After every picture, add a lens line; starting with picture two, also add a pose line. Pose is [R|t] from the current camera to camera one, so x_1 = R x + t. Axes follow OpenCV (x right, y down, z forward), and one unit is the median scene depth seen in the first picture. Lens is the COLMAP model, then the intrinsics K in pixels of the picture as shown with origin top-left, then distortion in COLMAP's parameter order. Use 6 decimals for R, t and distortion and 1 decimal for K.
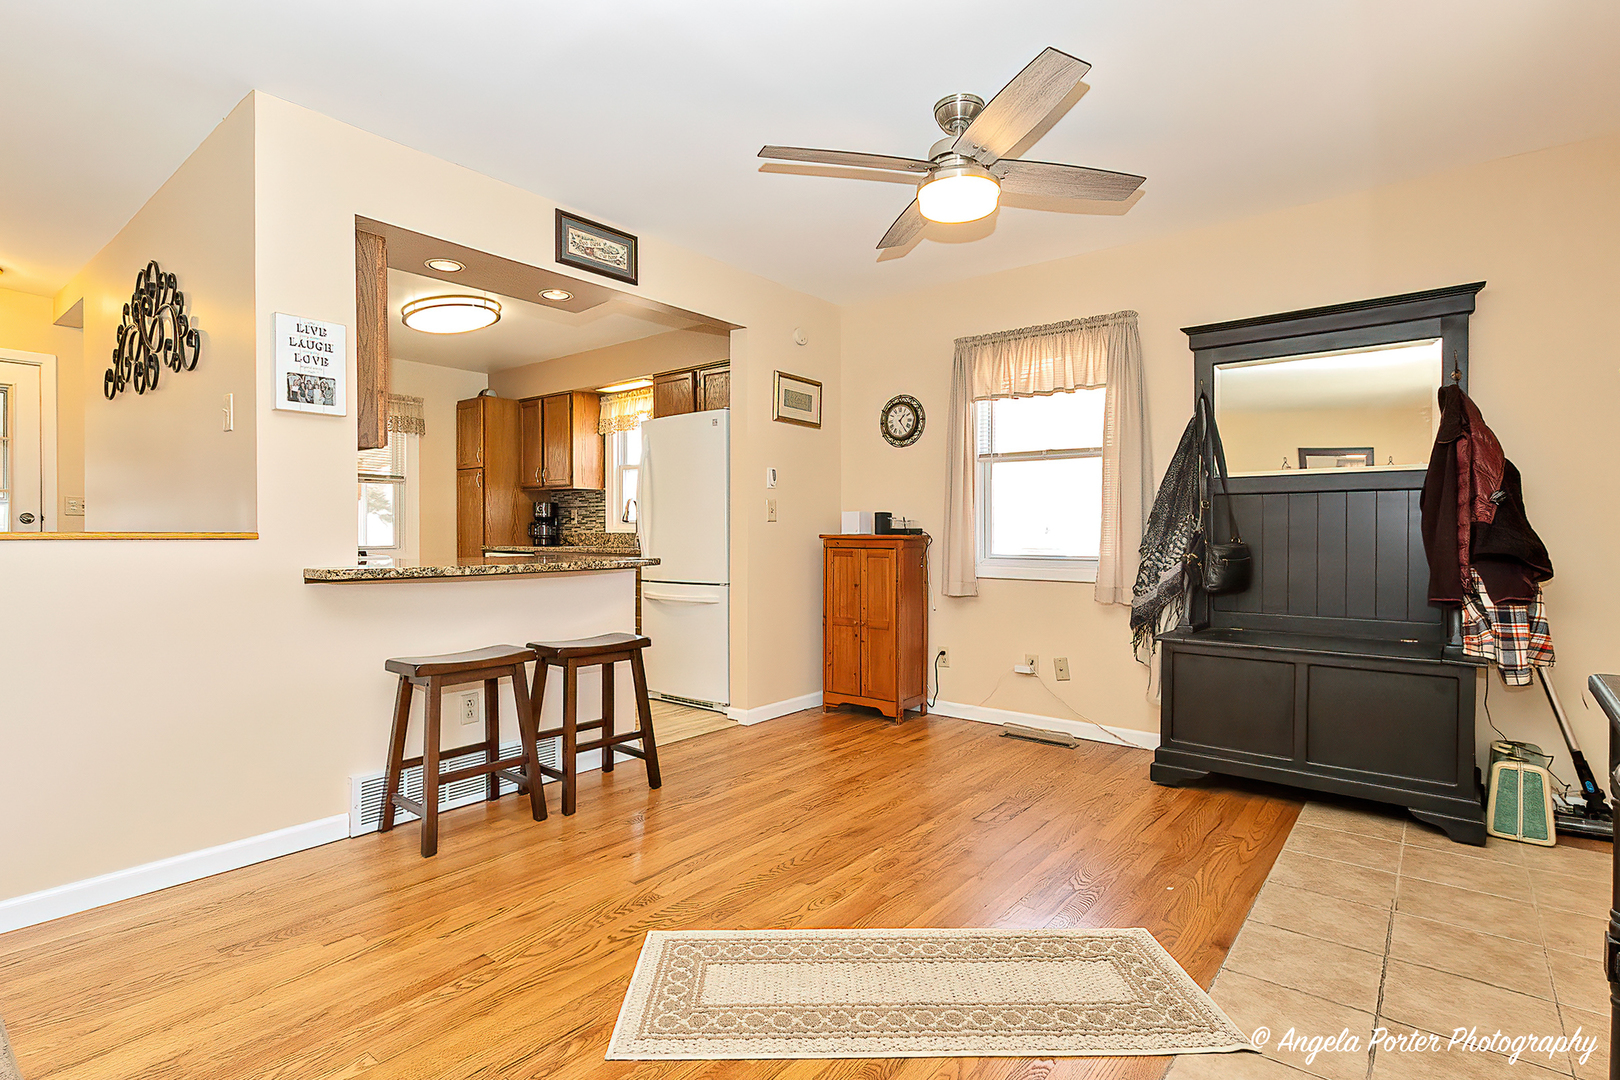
lens RADIAL K [[792.1, 0, 810.0], [0, 792.1, 540.0], [0, 0, 1]] dist [0.000808, -0.000307]
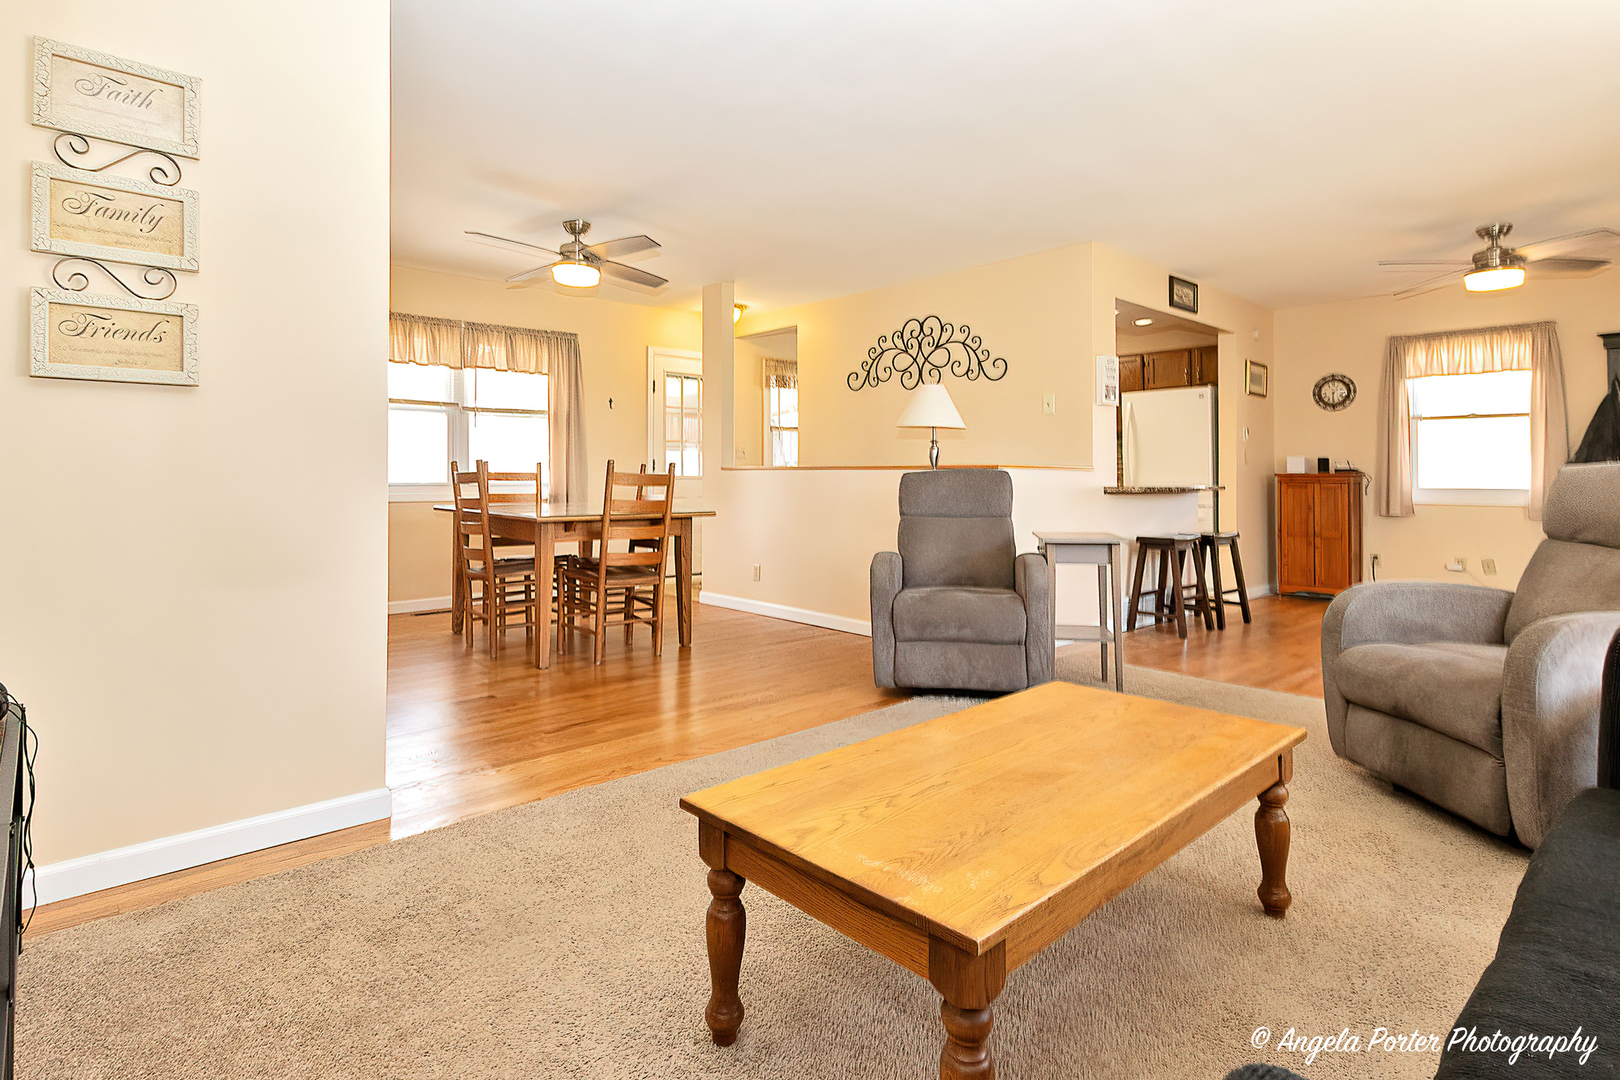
lens RADIAL K [[781.4, 0, 808.4], [0, 781.4, 468.1], [0, 0, 1]] dist [0.002541, 0.000354]
pose [[0.982764, 0.002646, -0.184845, -0.579167], [-0.007089, 0.999702, -0.023379, 0.025079], [0.184728, 0.024287, 0.982490, -0.568412]]
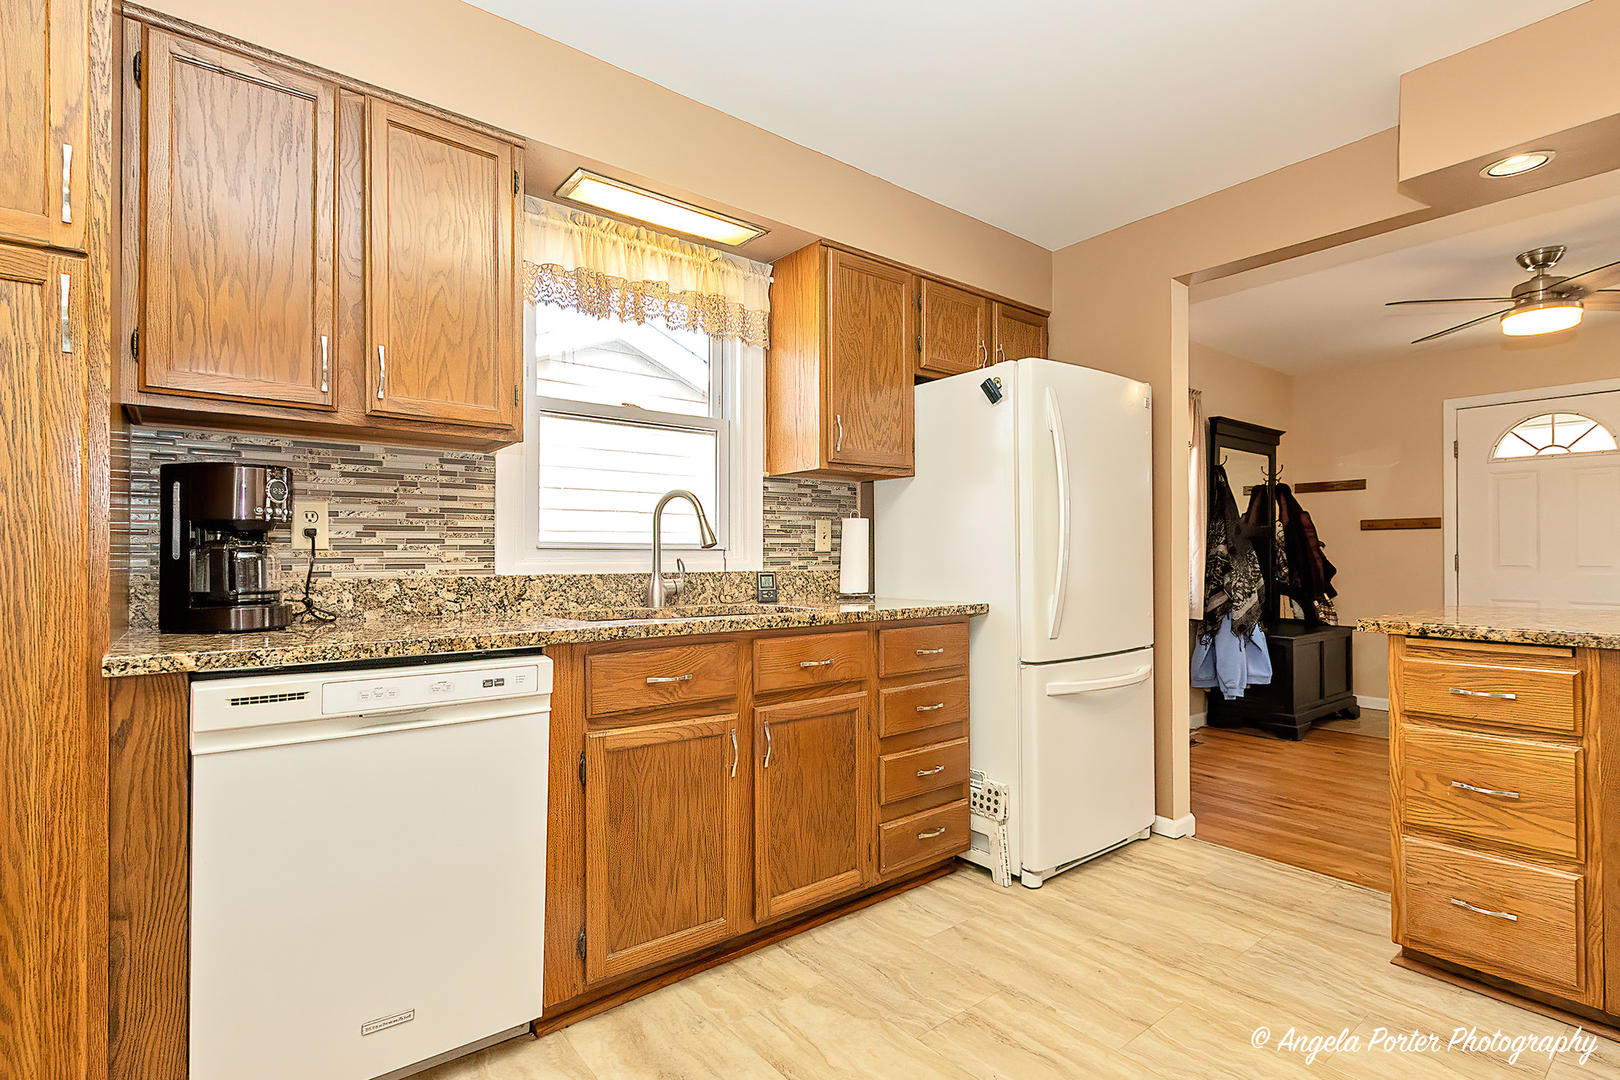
lens RADIAL K [[763.7, 0, 810.6], [0, 763.7, 551.7], [0, 0, 1]] dist [0.001018, -0.000351]
pose [[0.224249, 0.004679, 0.974521, -0.814761], [0.012386, 0.999894, -0.007651, -0.022818], [-0.974453, 0.013786, 0.224167, 1.152567]]
